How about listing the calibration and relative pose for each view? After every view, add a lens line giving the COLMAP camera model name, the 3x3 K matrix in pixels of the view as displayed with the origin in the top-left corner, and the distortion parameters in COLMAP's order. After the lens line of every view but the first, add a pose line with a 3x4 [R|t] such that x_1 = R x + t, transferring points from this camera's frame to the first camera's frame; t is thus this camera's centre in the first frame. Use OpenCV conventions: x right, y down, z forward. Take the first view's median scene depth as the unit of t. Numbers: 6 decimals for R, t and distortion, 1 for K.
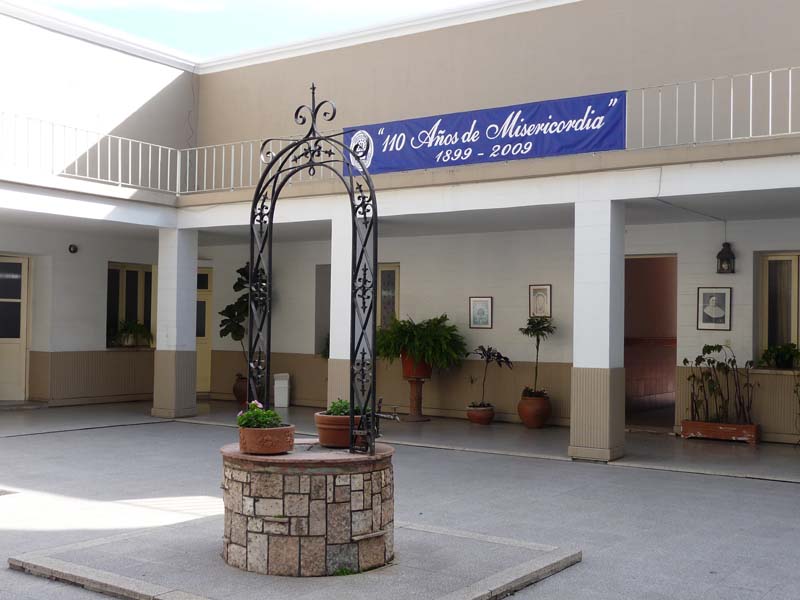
lens RADIAL K [[935.3, 0, 400.3], [0, 935.3, 301.9], [0, 0, 1]] dist [-0.027678, 0.000000]
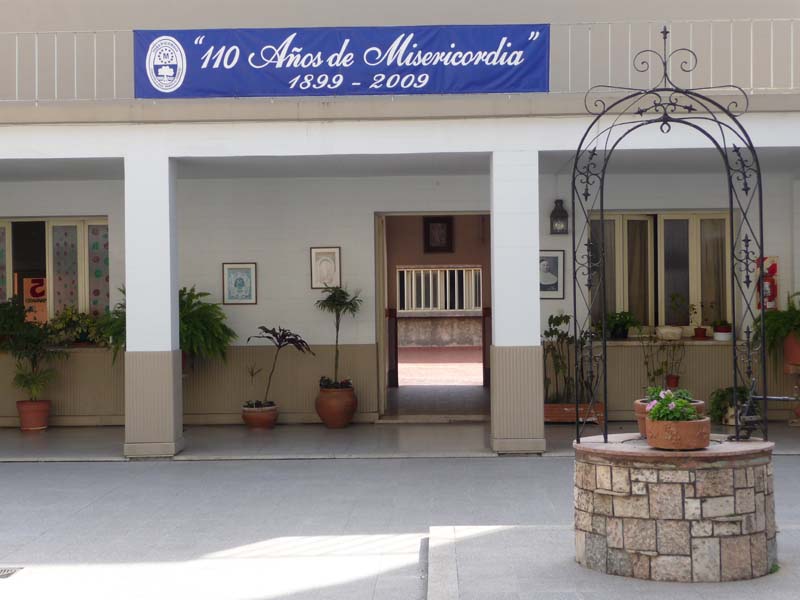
lens RADIAL K [[1297.0, 0, 400.2], [0, 1297.0, 297.8], [0, 0, 1]] dist [0.038695, 0.000000]
pose [[0.841375, -0.023827, 0.539926, -0.490070], [0.009059, 0.999509, 0.029991, -0.009732], [-0.540376, -0.020342, 0.841178, 0.053631]]
